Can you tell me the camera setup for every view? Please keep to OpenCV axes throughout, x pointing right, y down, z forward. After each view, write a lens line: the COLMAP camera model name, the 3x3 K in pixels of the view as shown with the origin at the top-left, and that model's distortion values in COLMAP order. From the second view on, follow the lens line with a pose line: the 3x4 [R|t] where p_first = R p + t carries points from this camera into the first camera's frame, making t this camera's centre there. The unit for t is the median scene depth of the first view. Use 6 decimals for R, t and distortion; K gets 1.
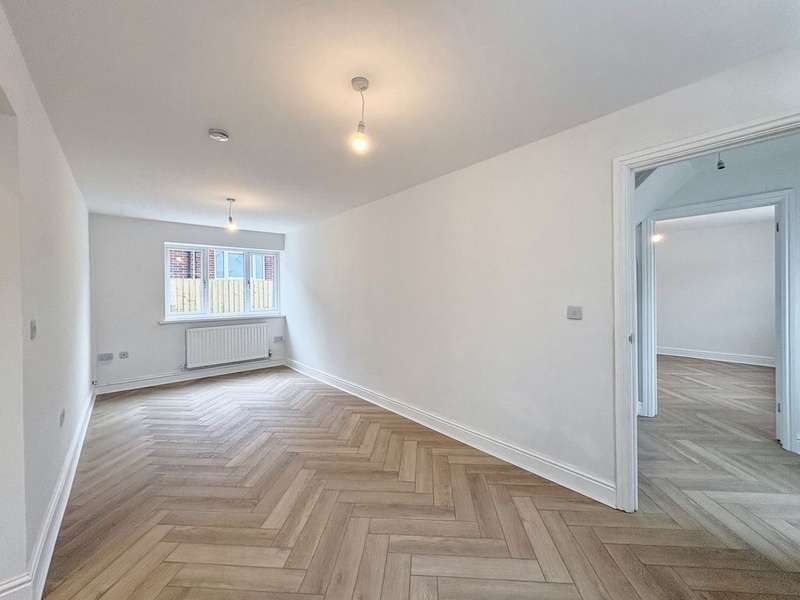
lens RADIAL K [[330.6, 0, 394.0], [0, 330.6, 291.3], [0, 0, 1]] dist [0.000137, 0.000029]
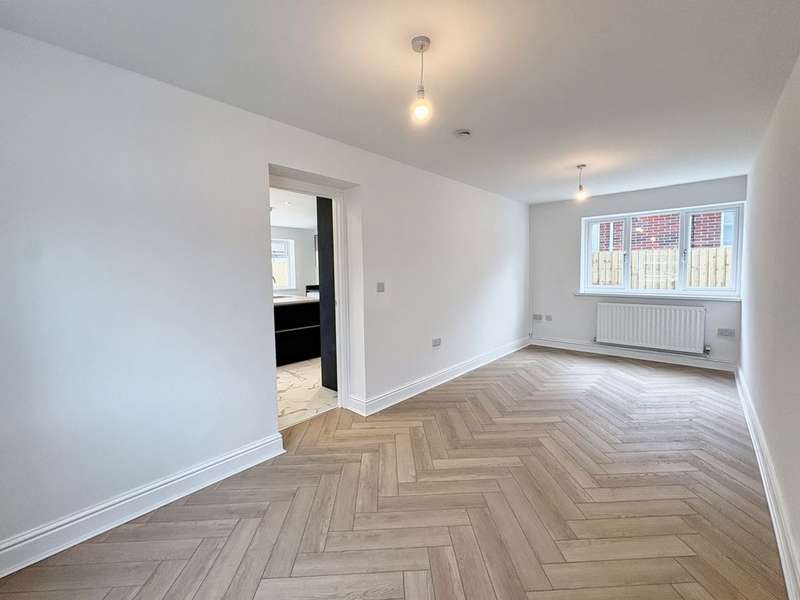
lens RADIAL K [[330.6, 0, 394.0], [0, 330.6, 291.3], [0, 0, 1]] dist [0.000137, 0.000029]
pose [[0.116800, 0.074078, -0.990389, 0.367266], [0.013695, 0.996999, 0.076188, -0.005873], [0.993061, -0.022462, 0.115435, 0.349003]]
